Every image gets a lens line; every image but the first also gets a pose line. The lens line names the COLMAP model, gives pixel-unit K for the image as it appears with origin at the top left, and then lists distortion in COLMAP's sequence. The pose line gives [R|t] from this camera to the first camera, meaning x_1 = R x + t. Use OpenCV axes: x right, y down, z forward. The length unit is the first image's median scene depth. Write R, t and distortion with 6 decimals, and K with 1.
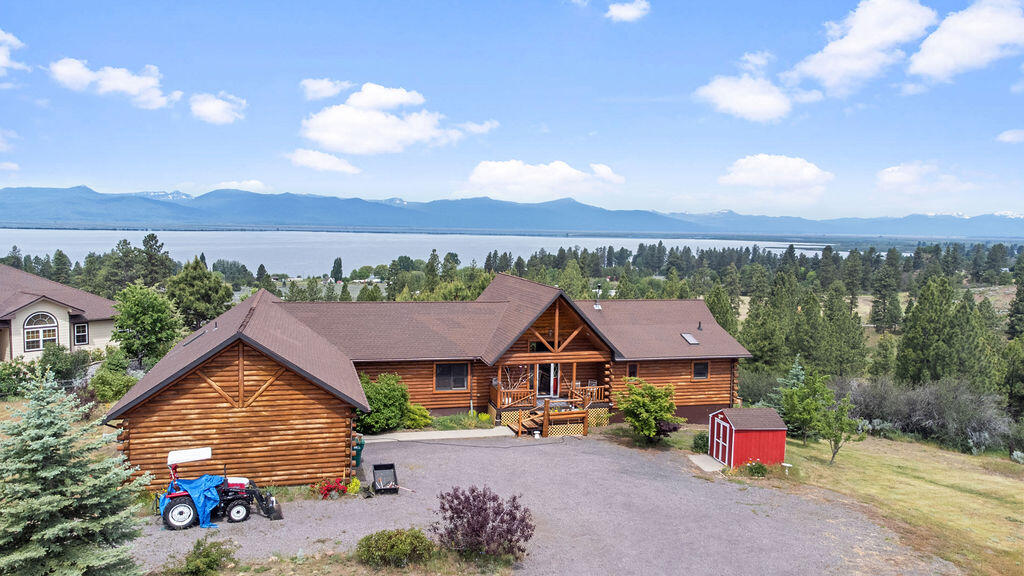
lens RADIAL K [[742.8, 0, 512.0], [0, 742.8, 288.0], [0, 0, 1]] dist [0.000682, 0.075552]
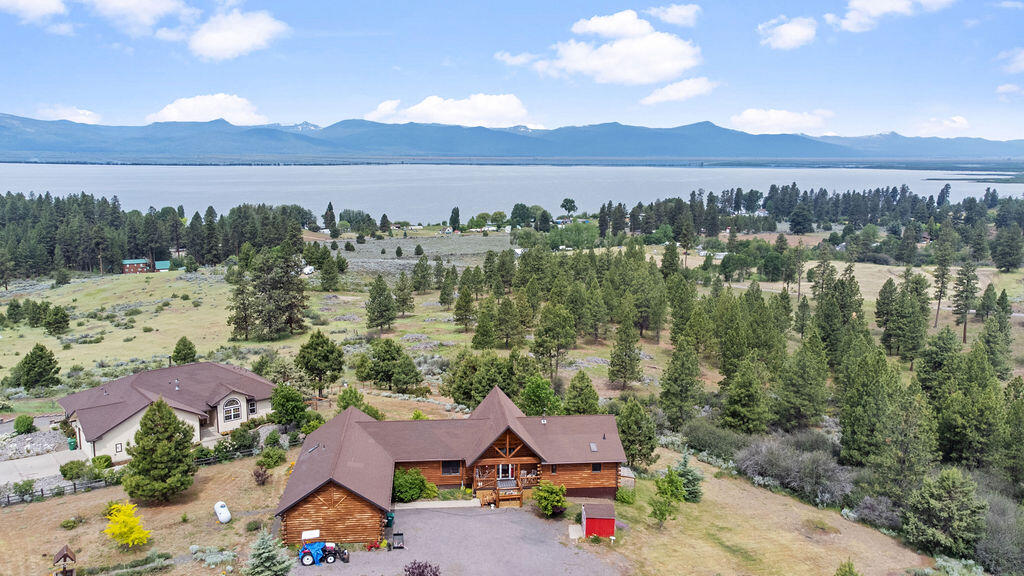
lens RADIAL K [[742.8, 0, 512.0], [0, 742.8, 288.0], [0, 0, 1]] dist [0.000682, 0.075552]
pose [[0.987991, 0.014000, -0.153876, 0.352186], [-0.003350, 0.997593, 0.069257, -0.461574], [0.154476, -0.067910, 0.985660, -0.751512]]
